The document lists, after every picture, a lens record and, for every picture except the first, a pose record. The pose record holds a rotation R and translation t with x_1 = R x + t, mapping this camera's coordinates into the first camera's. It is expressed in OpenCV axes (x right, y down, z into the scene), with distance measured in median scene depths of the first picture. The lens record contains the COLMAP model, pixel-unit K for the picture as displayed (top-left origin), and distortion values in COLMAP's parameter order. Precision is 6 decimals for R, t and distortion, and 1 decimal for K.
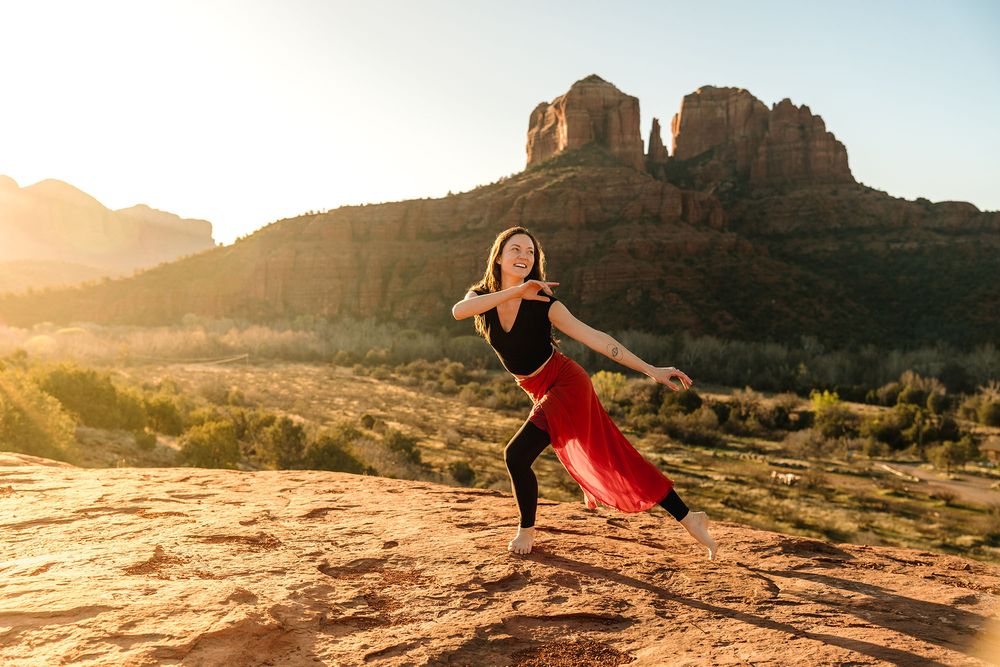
lens RADIAL K [[1508.6, 0, 500.0], [0, 1508.6, 333.5], [0, 0, 1]] dist [0.003947, -0.070869]
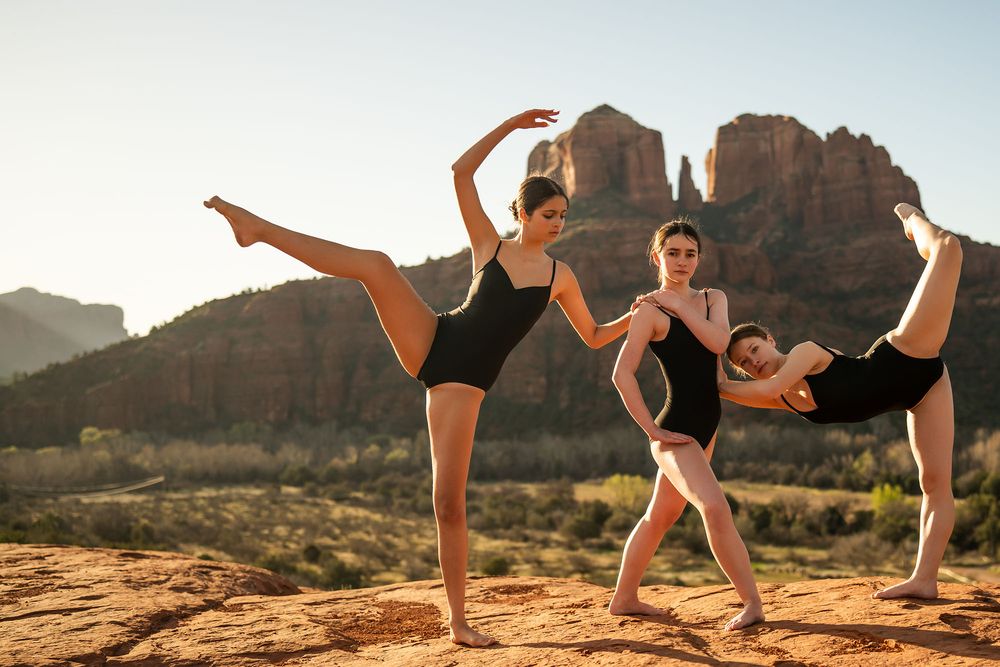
lens RADIAL K [[1508.6, 0, 500.0], [0, 1508.6, 333.5], [0, 0, 1]] dist [0.003947, -0.070869]
pose [[0.991319, -0.041371, 0.124803, -0.094618], [0.050150, 0.996421, -0.068044, 0.001575], [-0.121542, 0.073712, 0.989845, 0.213789]]
